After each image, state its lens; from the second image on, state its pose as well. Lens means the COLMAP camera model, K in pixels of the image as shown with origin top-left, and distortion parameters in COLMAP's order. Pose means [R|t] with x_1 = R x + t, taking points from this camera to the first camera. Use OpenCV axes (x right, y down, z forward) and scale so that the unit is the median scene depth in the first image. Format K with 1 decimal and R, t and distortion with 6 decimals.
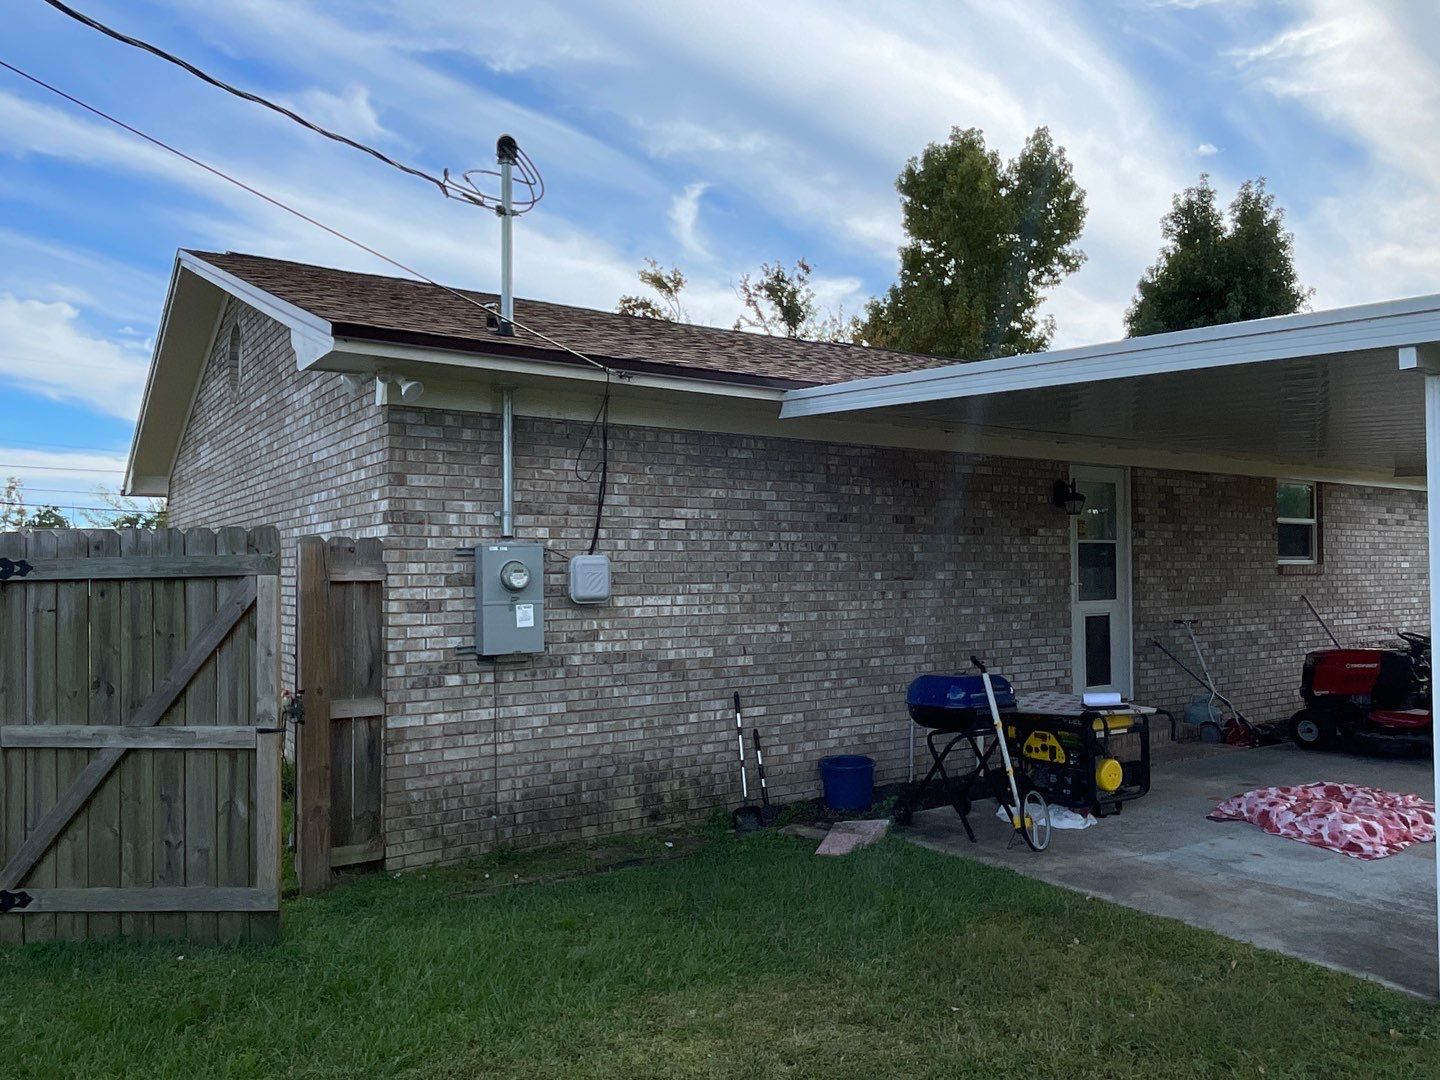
lens RADIAL K [[1068.9, 0, 714.0], [0, 1068.9, 569.9], [0, 0, 1]] dist [-0.003755, -0.002159]
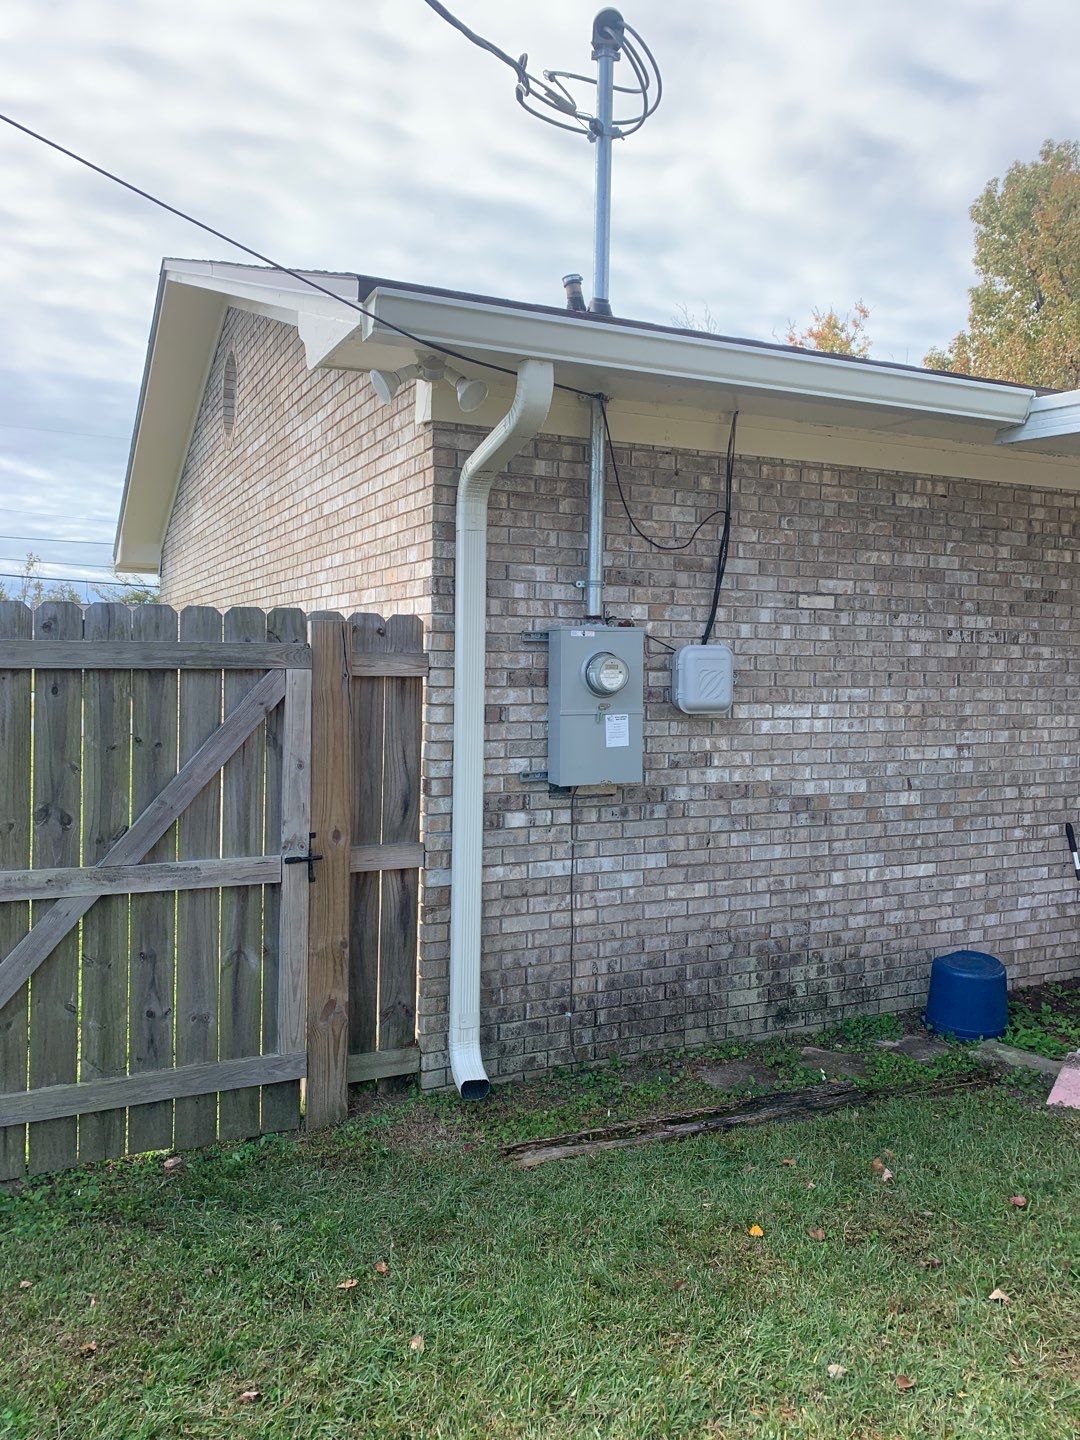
lens RADIAL K [[1119.0, 0, 540.0], [0, 1119.0, 720.0], [0, 0, 1]] dist [0.105346, -0.258997]
pose [[0.987099, 0.028432, -0.157564, -0.101891], [-0.019448, 0.998111, 0.058270, -0.005299], [0.158923, -0.054454, 0.985788, 0.247418]]
